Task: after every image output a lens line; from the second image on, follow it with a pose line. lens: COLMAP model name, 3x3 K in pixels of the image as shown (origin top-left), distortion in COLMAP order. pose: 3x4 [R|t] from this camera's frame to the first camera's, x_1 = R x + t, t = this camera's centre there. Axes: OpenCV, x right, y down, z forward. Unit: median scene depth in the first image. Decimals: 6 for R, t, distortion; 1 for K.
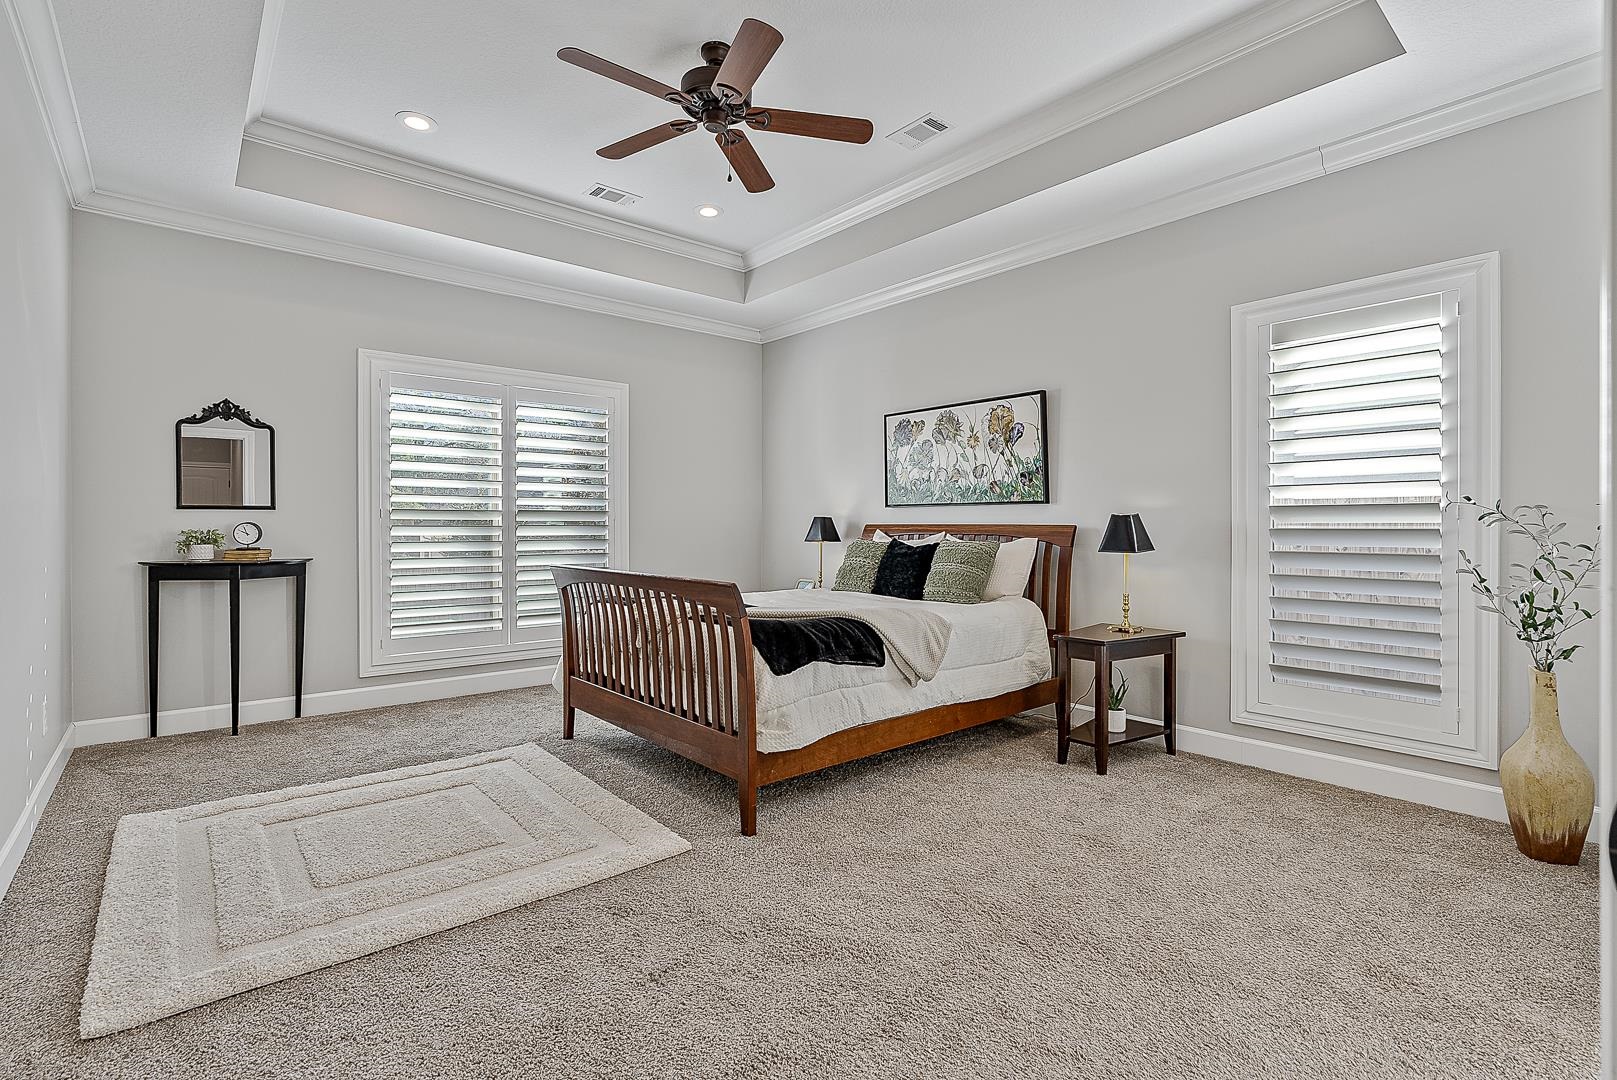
lens RADIAL K [[755.4, 0, 817.4], [0, 755.4, 527.2], [0, 0, 1]] dist [-0.003606, 0.001645]
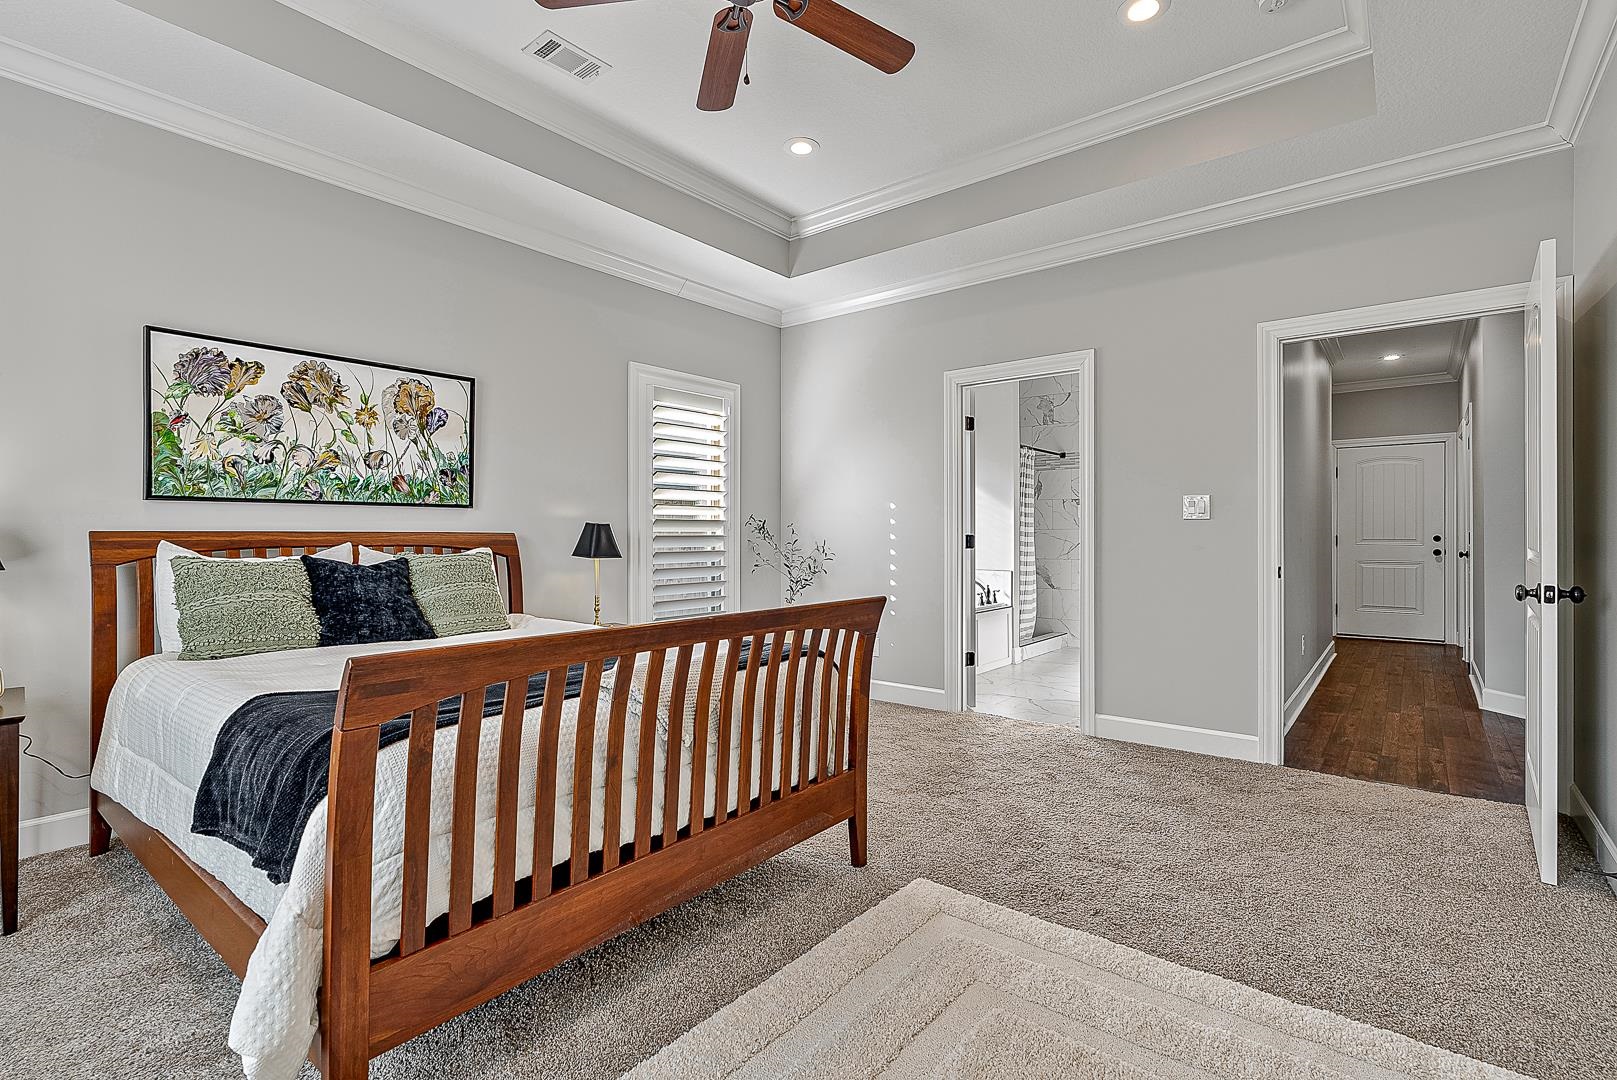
lens RADIAL K [[755.4, 0, 810.2], [0, 755.4, 531.7], [0, 0, 1]] dist [-0.003606, 0.001645]
pose [[-0.182583, -0.000772, 0.983190, -0.595462], [0.000129, 1.000000, 0.000810, -0.004448], [-0.983190, 0.000275, -0.182583, 0.731474]]
